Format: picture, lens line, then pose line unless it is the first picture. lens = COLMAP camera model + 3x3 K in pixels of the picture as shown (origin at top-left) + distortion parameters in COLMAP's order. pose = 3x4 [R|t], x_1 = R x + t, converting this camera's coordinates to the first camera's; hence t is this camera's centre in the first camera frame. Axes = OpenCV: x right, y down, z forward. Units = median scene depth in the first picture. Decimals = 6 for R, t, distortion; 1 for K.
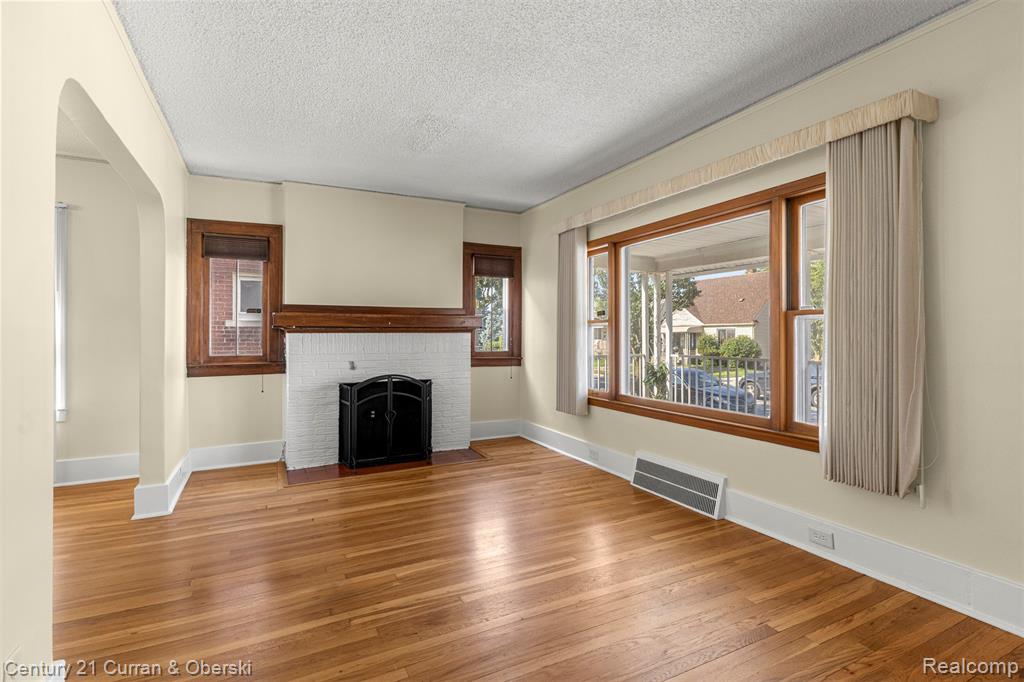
lens RADIAL K [[493.0, 0, 507.9], [0, 493.0, 335.7], [0, 0, 1]] dist [0.004363, -0.002380]
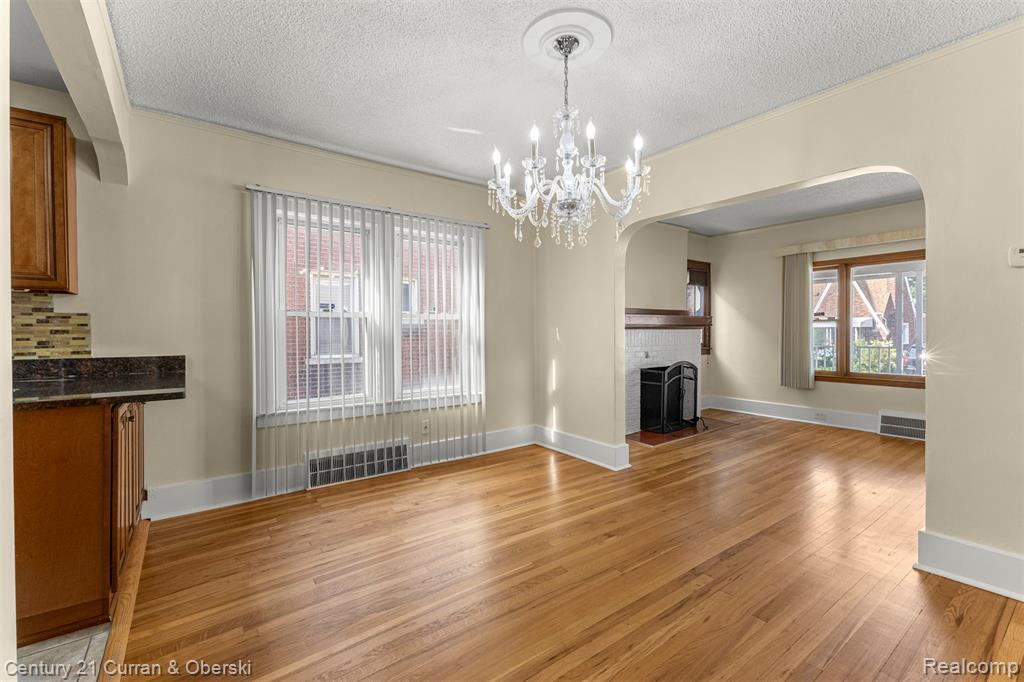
lens RADIAL K [[447.2, 0, 509.7], [0, 447.2, 336.3], [0, 0, 1]] dist [0.008666, -0.000239]
pose [[0.984429, -0.005898, 0.175683, -0.903035], [0.004702, 0.999963, 0.007225, 0.002573], [-0.175719, -0.006287, 0.984420, -0.089424]]
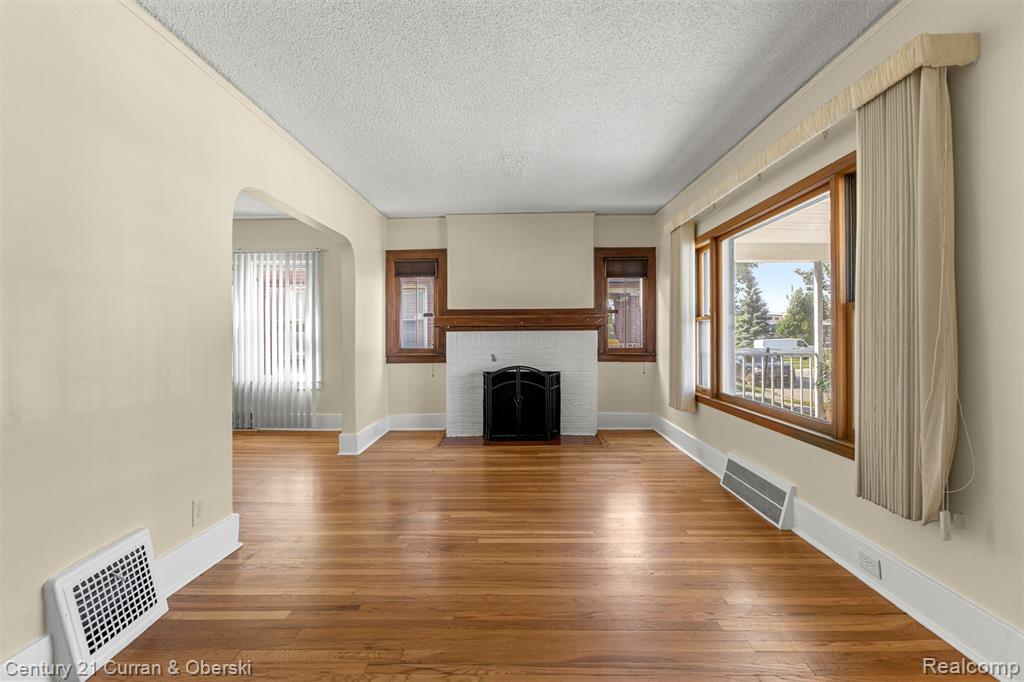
lens RADIAL K [[464.3, 0, 504.9], [0, 464.3, 338.4], [0, 0, 1]] dist [-0.012798, 0.000248]
pose [[0.881553, 0.001107, -0.472084, 0.265797], [0.003705, 0.999950, 0.009264, 0.001787], [0.472071, -0.009915, 0.881505, -0.006394]]
